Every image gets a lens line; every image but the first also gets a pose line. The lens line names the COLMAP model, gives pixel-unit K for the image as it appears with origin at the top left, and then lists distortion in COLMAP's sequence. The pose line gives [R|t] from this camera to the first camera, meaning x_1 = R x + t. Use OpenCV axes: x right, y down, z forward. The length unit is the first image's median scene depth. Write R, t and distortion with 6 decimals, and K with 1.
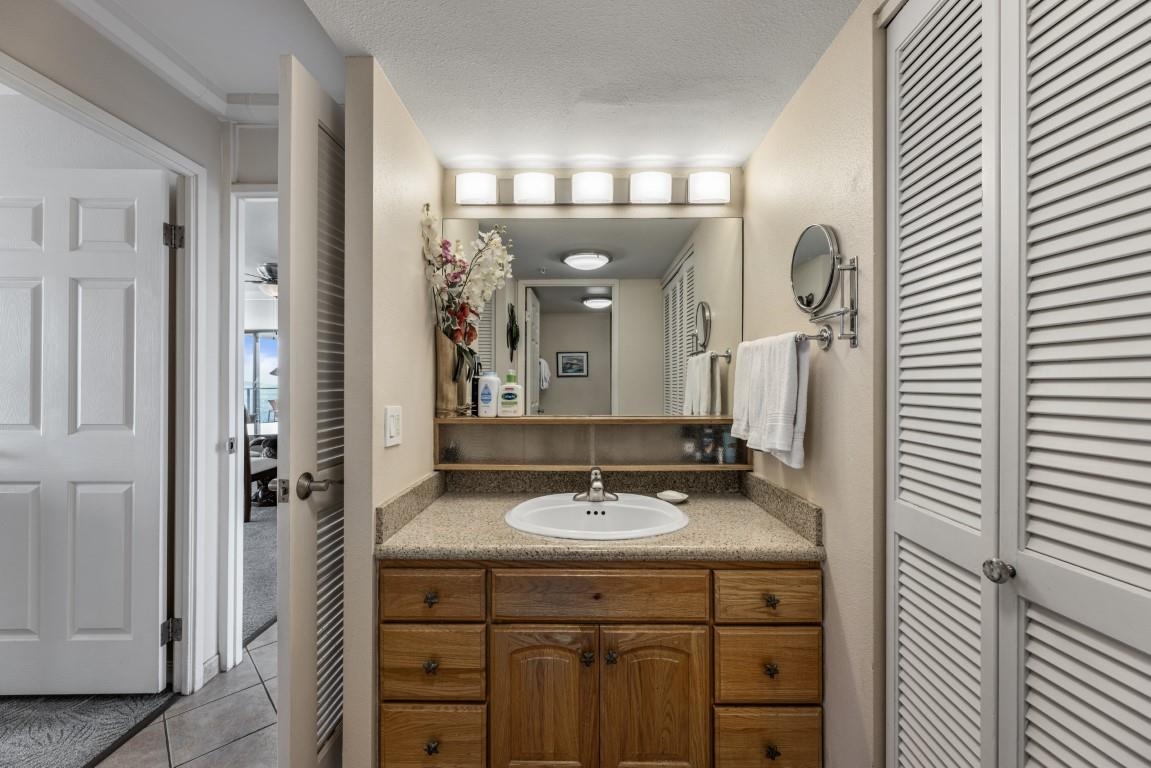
lens RADIAL K [[462.1, 0, 577.9], [0, 462.1, 382.5], [0, 0, 1]] dist [-0.001113, 0.014851]
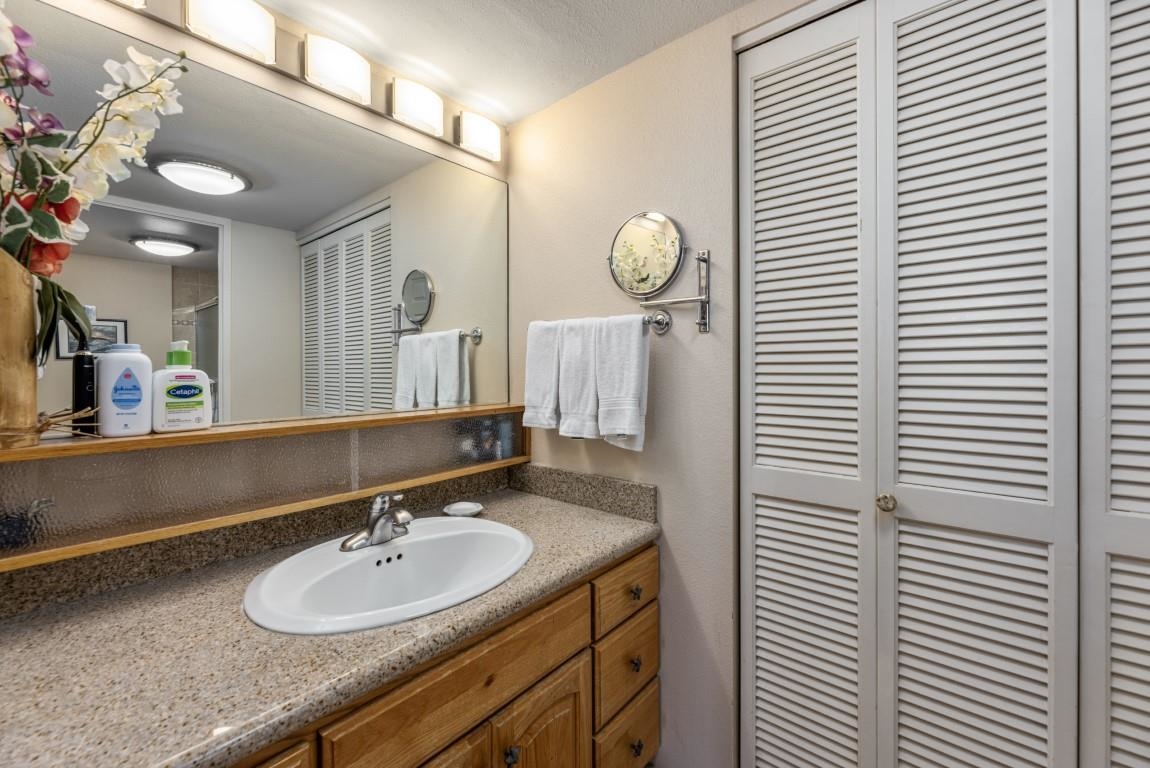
lens RADIAL K [[472.3, 0, 578.0], [0, 472.3, 369.6], [0, 0, 1]] dist [-0.001402, -0.000069]
pose [[0.637123, -0.003843, 0.770753, -0.312190], [0.001830, 0.999992, 0.003474, 0.004501], [-0.770760, -0.000803, 0.637125, 0.354733]]
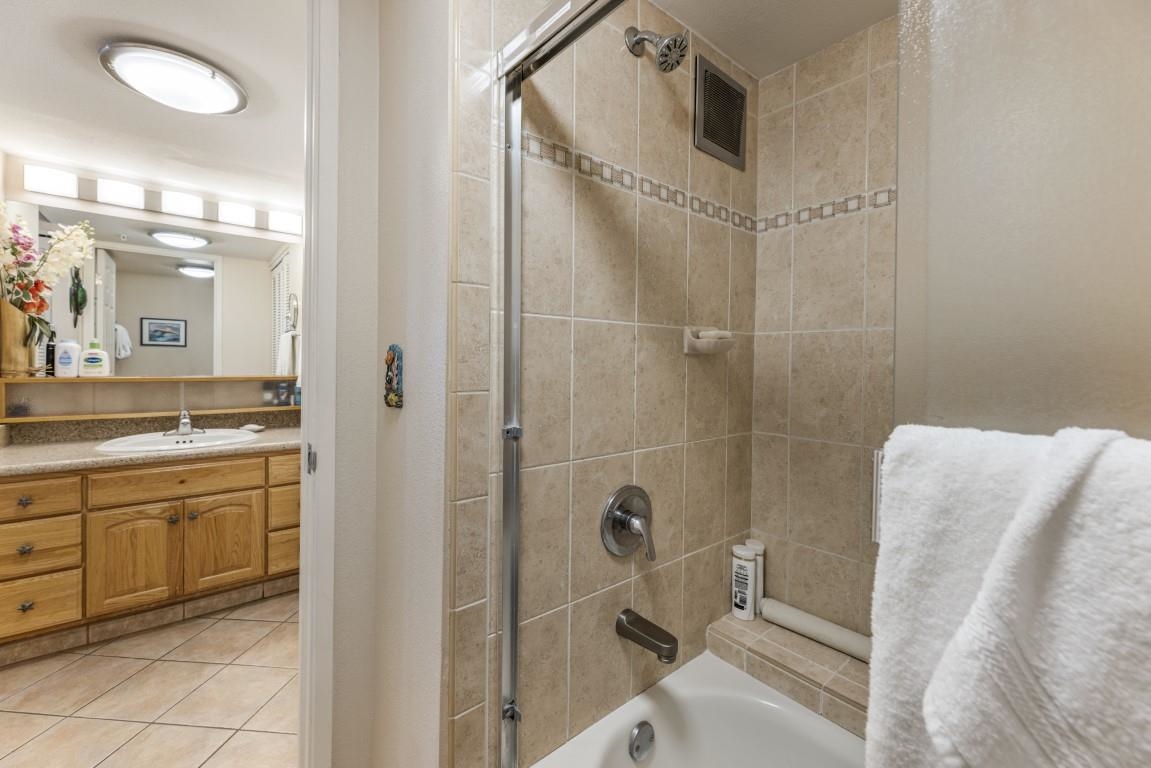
lens RADIAL K [[464.1, 0, 578.2], [0, 464.1, 368.5], [0, 0, 1]] dist [0.001782, 0.000110]
pose [[0.755573, 0.001333, 0.655063, 0.017624], [-0.016598, 0.999716, 0.017110, 0.010943], [-0.654854, -0.023801, 0.755381, -0.873791]]
